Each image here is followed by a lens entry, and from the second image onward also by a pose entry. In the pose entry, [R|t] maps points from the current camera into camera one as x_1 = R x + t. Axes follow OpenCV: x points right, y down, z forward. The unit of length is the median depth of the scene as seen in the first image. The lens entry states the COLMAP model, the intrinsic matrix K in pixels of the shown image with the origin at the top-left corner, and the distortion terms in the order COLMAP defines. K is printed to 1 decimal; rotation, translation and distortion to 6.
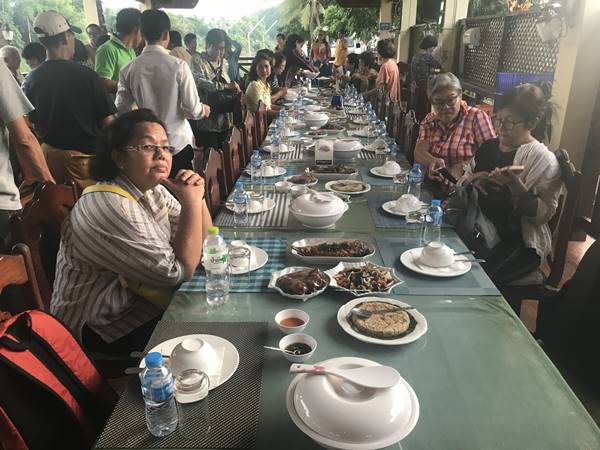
lens RADIAL K [[492.3, 0, 301.4], [0, 492.3, 222.0], [0, 0, 1]] dist [0.009716, -0.008426]
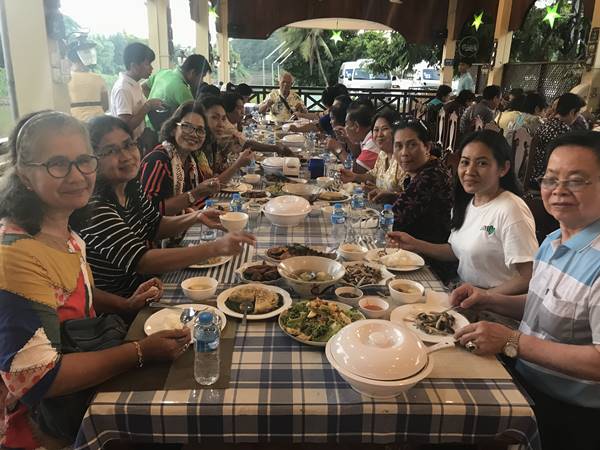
lens RADIAL K [[492.3, 0, 295.0], [0, 492.3, 227.3], [0, 0, 1]] dist [0.009716, -0.008426]
pose [[0.998331, 0.011366, 0.056621, -0.297668], [-0.008800, 0.998932, -0.045363, 0.015301], [-0.057076, 0.044789, 0.997365, -0.037339]]
